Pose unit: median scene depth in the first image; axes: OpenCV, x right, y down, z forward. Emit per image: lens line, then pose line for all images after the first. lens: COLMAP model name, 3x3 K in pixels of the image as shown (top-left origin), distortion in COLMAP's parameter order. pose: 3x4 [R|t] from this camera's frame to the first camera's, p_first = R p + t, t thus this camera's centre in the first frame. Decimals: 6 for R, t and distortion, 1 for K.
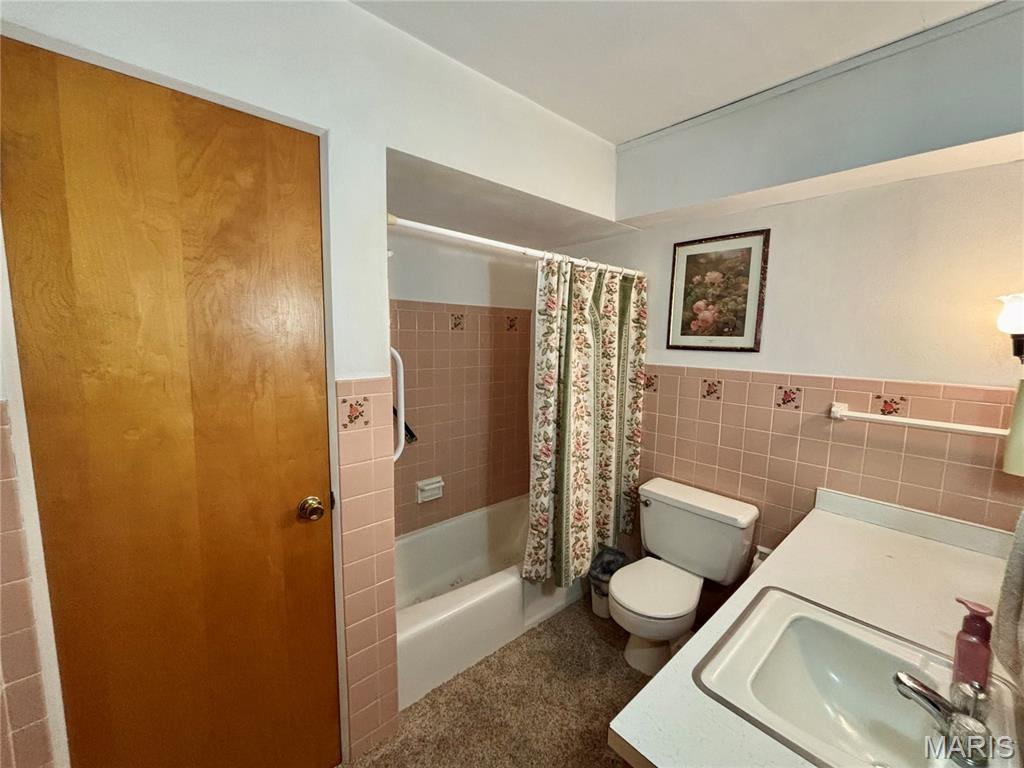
lens RADIAL K [[405.9, 0, 508.4], [0, 405.9, 382.1], [0, 0, 1]] dist [-0.014408, -0.000571]
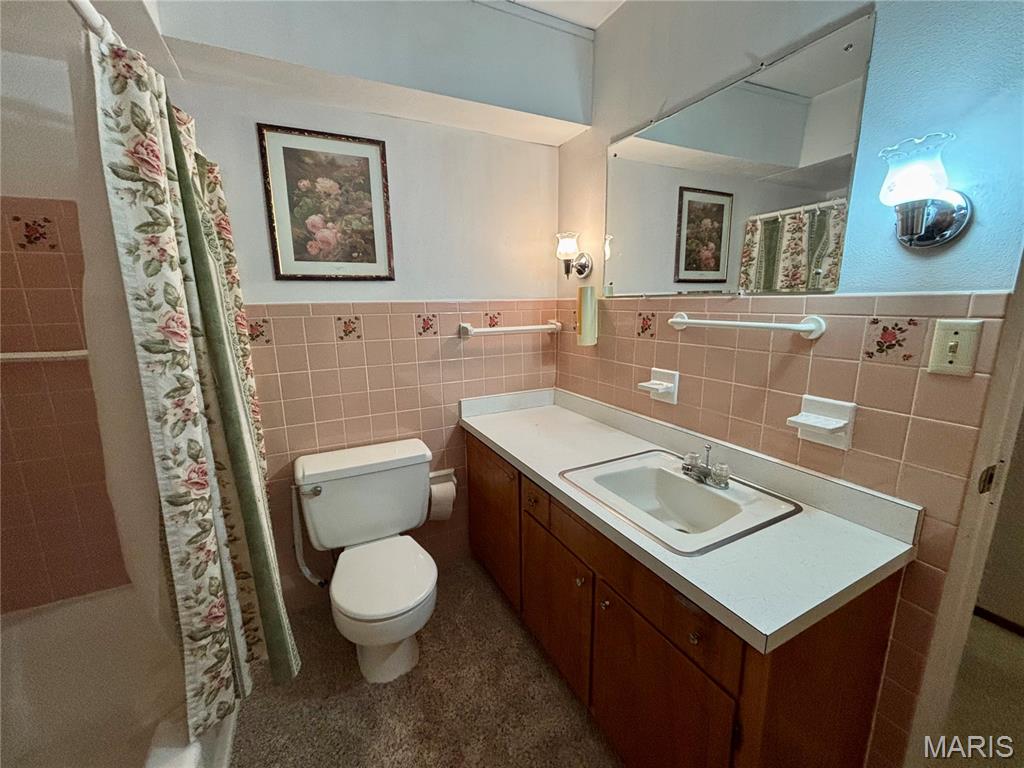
lens RADIAL K [[405.9, 0, 509.8], [0, 405.9, 382.6], [0, 0, 1]] dist [-0.014408, -0.000571]
pose [[0.248405, -0.213526, 0.944829, -0.245313], [0.129783, 0.973943, 0.185985, 0.016437], [-0.959923, 0.076423, 0.269644, 0.493568]]
